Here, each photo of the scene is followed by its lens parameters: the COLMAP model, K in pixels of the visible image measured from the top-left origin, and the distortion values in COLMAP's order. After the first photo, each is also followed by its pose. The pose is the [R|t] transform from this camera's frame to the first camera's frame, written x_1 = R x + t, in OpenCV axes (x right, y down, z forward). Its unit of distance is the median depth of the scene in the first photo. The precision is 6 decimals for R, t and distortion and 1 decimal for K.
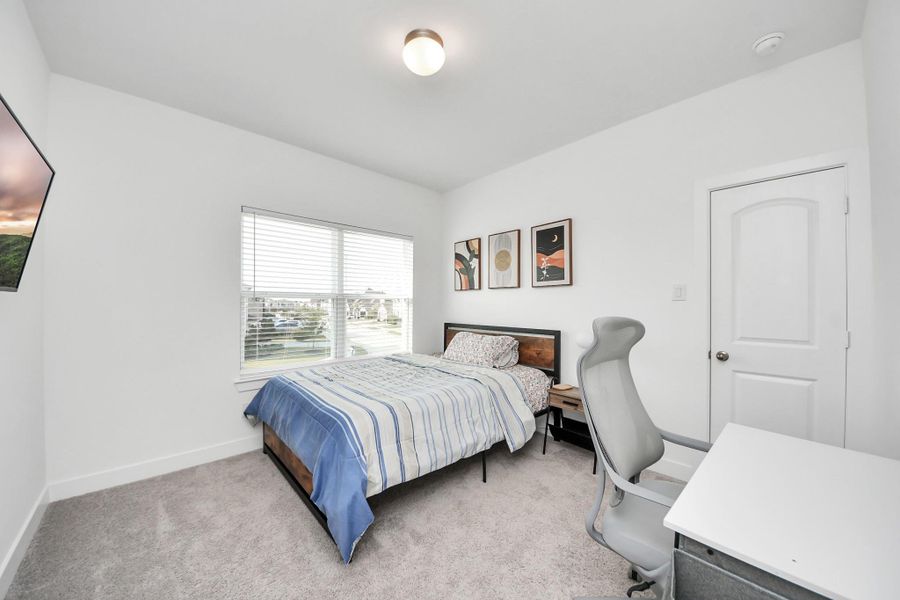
lens RADIAL K [[321.8, 0, 449.6], [0, 321.8, 302.8], [0, 0, 1]] dist [0.007683, -0.010698]
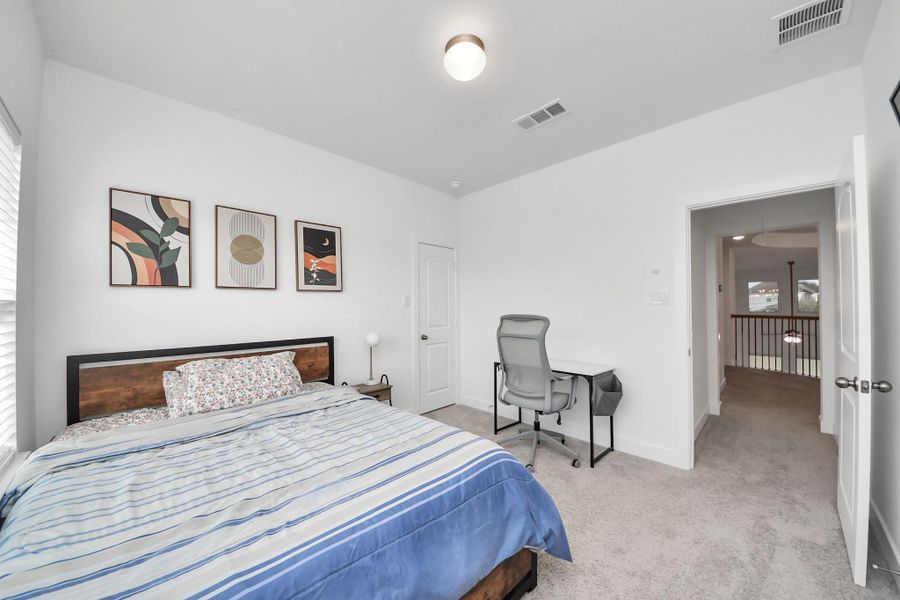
lens RADIAL K [[321.8, 0, 449.6], [0, 321.8, 302.8], [0, 0, 1]] dist [0.007683, -0.010698]
pose [[-0.070187, 0.013143, 0.997447, -0.635941], [0.009042, 0.999881, -0.012538, -0.001434], [-0.997493, 0.008139, -0.070297, 0.668943]]
